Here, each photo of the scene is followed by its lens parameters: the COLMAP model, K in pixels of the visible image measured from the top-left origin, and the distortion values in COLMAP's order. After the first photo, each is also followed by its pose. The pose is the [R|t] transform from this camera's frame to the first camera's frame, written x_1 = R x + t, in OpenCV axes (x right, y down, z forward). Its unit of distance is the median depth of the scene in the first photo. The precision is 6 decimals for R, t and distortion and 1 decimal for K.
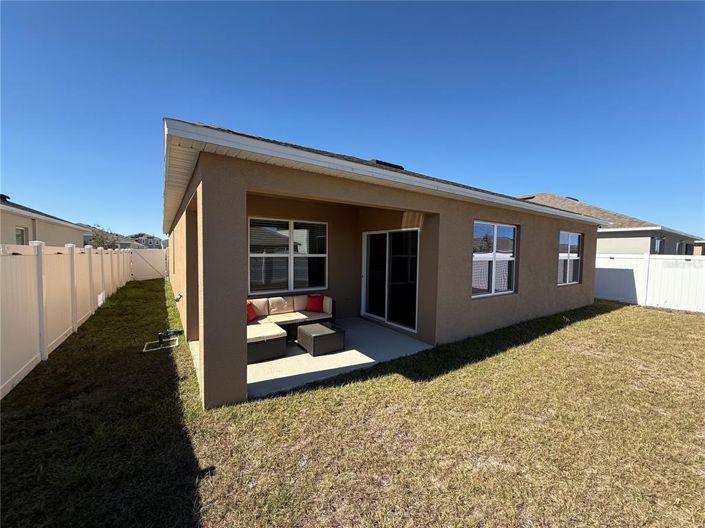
lens RADIAL K [[281.1, 0, 351.9], [0, 281.1, 265.6], [0, 0, 1]] dist [-0.000468, -0.000025]
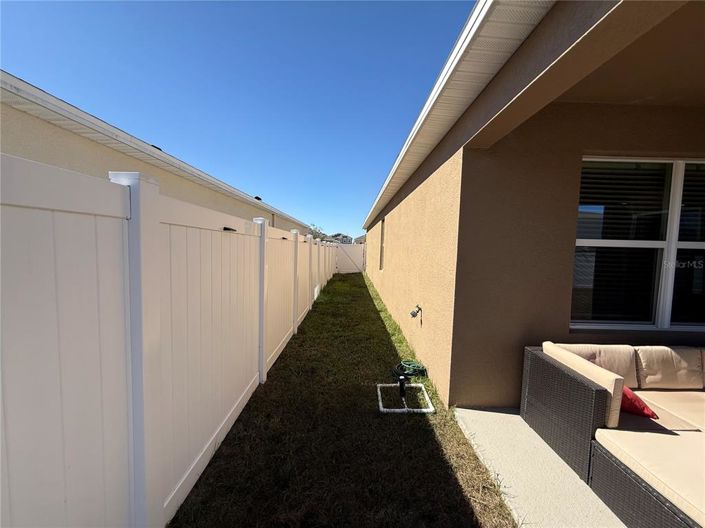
lens RADIAL K [[285.3, 0, 352.2], [0, 285.3, 264.0], [0, 0, 1]] dist [0.000510, 0.000060]
pose [[0.829425, 0.043998, -0.556882, -0.267525], [-0.044695, 0.998924, 0.012353, 0.005932], [0.556827, 0.014644, 0.830500, 0.271670]]
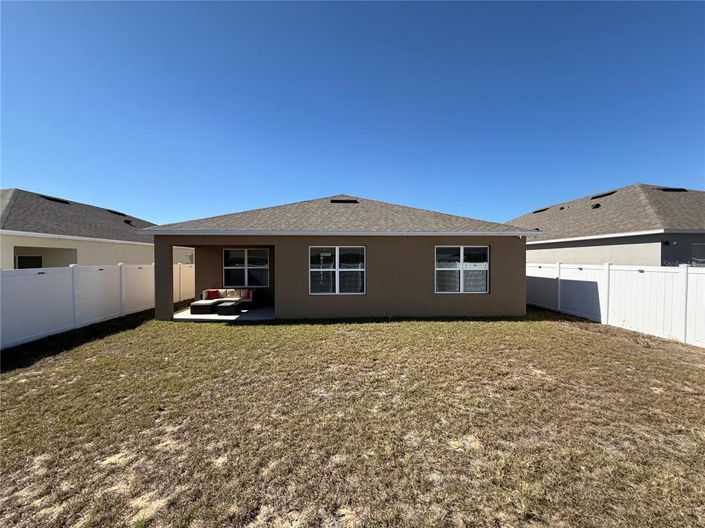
lens RADIAL K [[277.3, 0, 350.5], [0, 277.3, 264.1], [0, 0, 1]] dist [0.001035, 0.000133]
pose [[0.849231, -0.015415, -0.527797, 0.967665], [-0.016431, 0.998318, -0.055595, 0.021287], [0.527766, 0.055885, 0.847549, -0.145347]]
